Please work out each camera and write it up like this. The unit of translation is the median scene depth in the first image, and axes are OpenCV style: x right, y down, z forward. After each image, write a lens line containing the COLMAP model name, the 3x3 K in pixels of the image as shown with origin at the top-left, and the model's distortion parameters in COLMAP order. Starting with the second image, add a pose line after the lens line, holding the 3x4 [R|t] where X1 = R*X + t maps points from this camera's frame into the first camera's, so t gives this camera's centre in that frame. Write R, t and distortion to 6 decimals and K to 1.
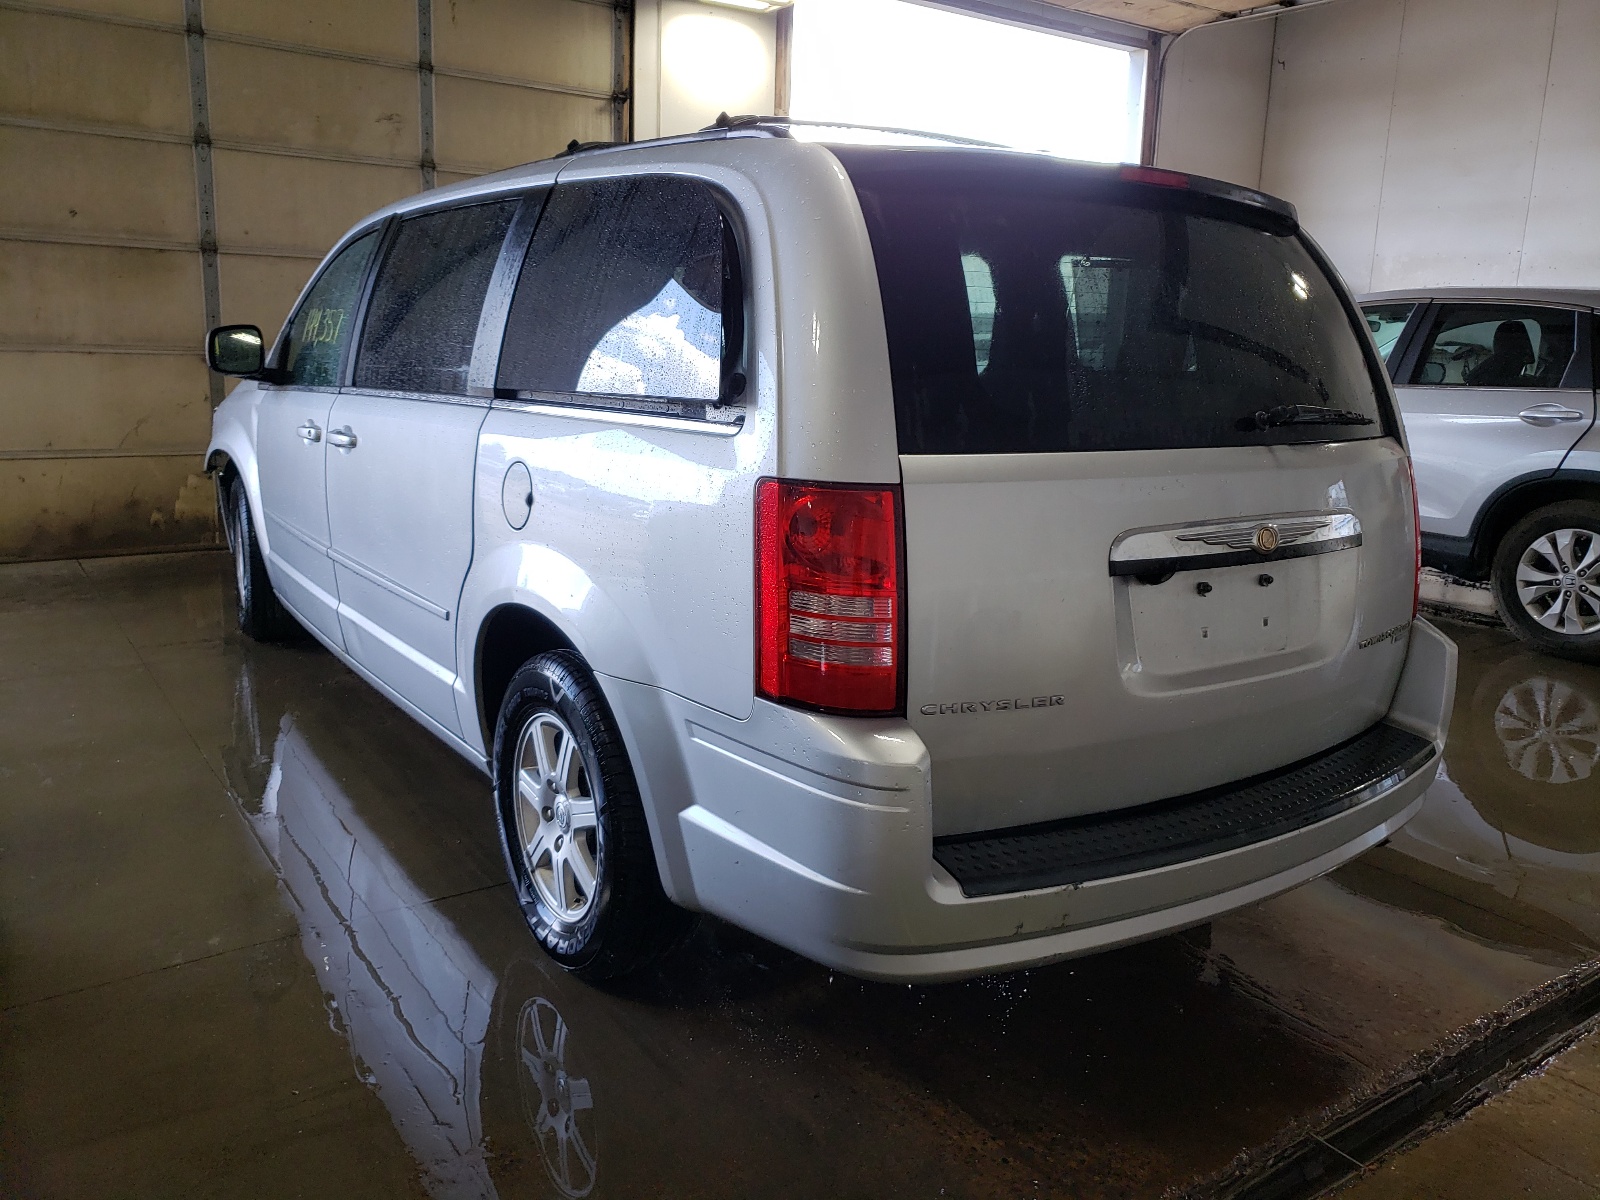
lens RADIAL K [[1247.0, 0, 800.0], [0, 1247.0, 600.0], [0, 0, 1]] dist [0.042178, -0.042194]
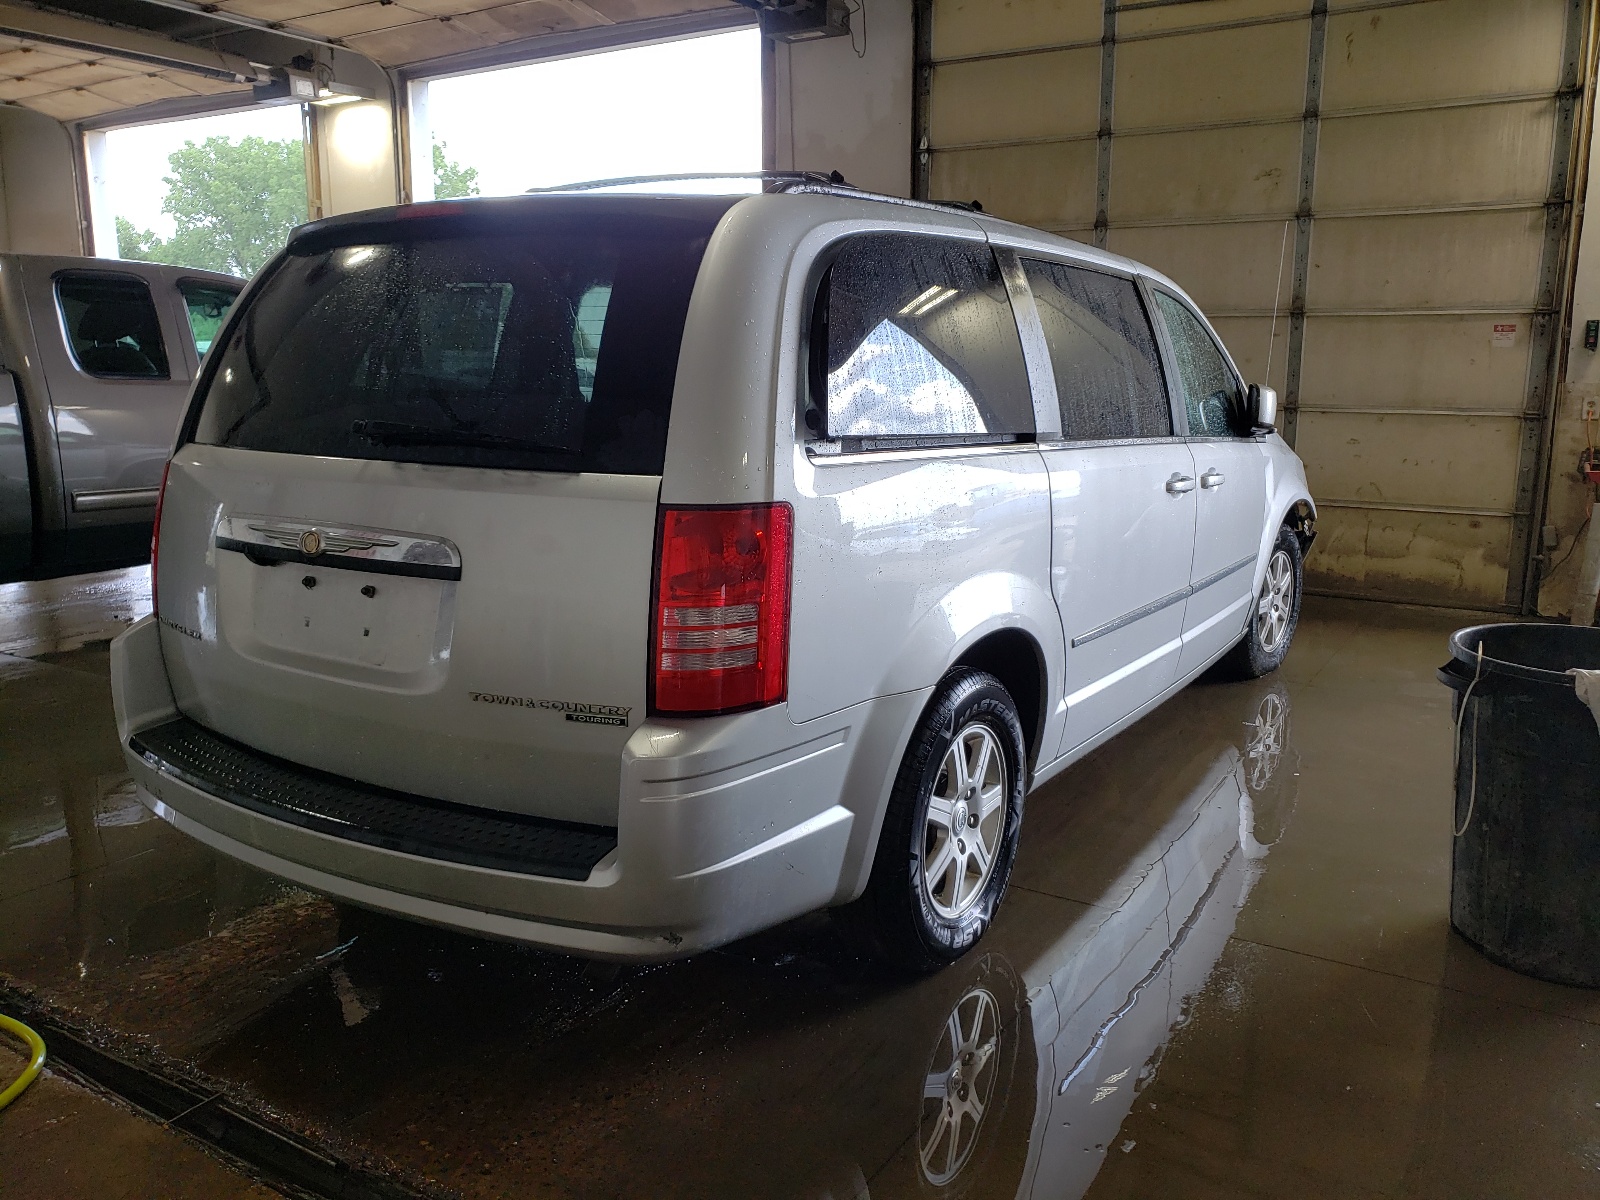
lens RADIAL K [[1236.3, 0, 801.7], [0, 1236.3, 612.9], [0, 0, 1]] dist [-0.004442, -0.001924]
pose [[0.387696, 0.150227, -0.909464, 0.656375], [-0.187687, 0.978827, 0.081676, -0.067699], [0.902478, 0.139029, 0.407683, 0.420155]]
